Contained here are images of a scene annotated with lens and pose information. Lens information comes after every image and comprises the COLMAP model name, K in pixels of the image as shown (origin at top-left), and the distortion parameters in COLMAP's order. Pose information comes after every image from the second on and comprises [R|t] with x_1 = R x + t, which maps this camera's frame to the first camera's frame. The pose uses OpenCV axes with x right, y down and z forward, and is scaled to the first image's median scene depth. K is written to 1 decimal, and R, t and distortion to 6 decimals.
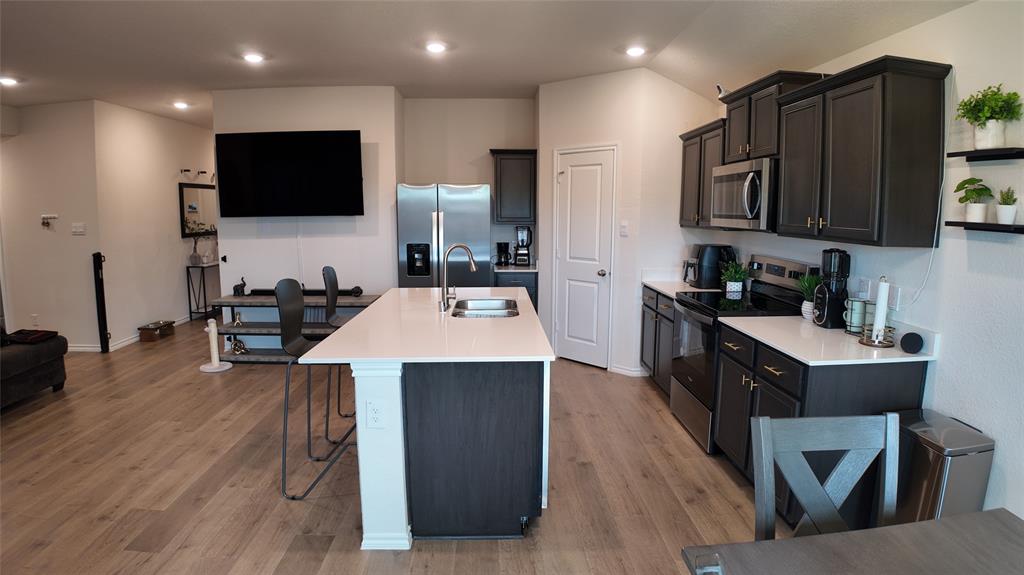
lens RADIAL K [[544.9, 0, 509.4], [0, 544.9, 291.1], [0, 0, 1]] dist [-0.121347, 0.002178]
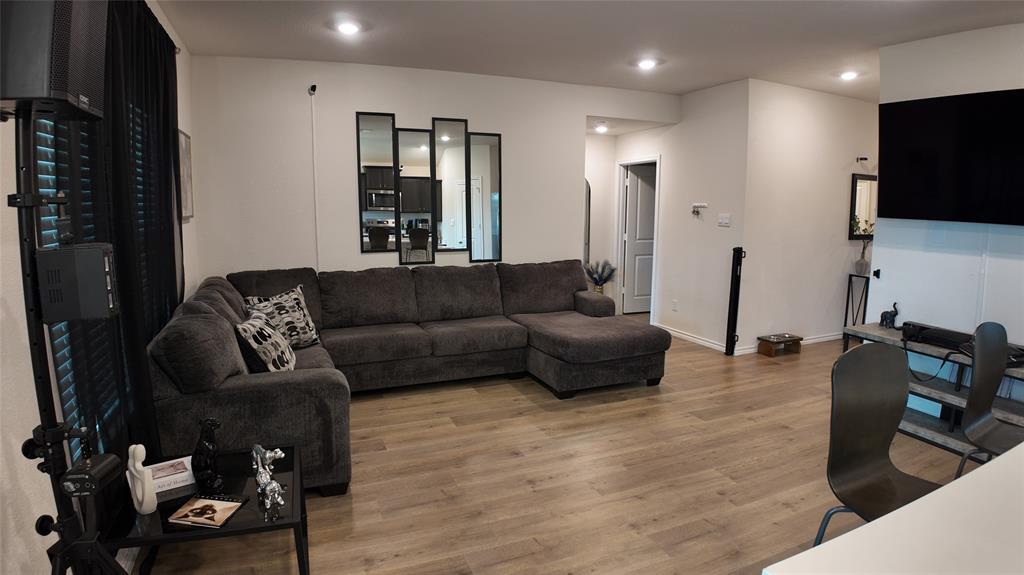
lens RADIAL K [[544.9, 0, 516.9], [0, 544.9, 283.4], [0, 0, 1]] dist [-0.121347, 0.002178]
pose [[0.357231, 0.133319, -0.924452, -0.055549], [-0.143686, 0.985823, 0.086646, -0.037889], [0.922898, 0.101878, 0.371323, 0.269675]]
